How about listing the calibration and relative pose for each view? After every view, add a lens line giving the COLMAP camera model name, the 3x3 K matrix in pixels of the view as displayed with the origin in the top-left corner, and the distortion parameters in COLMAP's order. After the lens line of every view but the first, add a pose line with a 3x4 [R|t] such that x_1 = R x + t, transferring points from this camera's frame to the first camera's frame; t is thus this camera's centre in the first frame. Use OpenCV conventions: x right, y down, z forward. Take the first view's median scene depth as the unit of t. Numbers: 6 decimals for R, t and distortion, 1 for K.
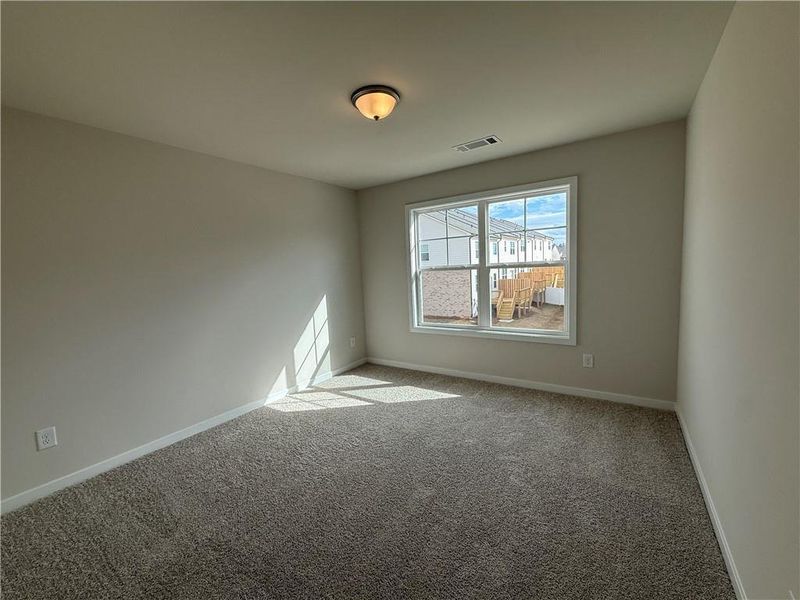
lens RADIAL K [[330.4, 0, 398.3], [0, 330.4, 296.7], [0, 0, 1]] dist [0.000107, 0.000227]
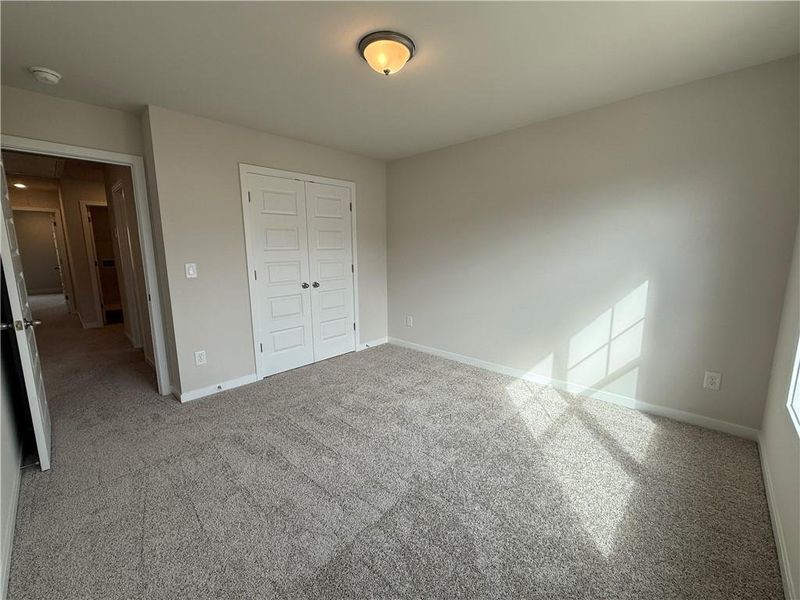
lens RADIAL K [[330.4, 0, 399.2], [0, 330.4, 301.1], [0, 0, 1]] dist [0.000107, 0.000227]
pose [[-0.129954, 0.217816, -0.967299, 0.485269], [-0.076210, 0.970492, 0.228773, -0.080082], [0.988587, 0.103448, -0.109520, 0.650056]]
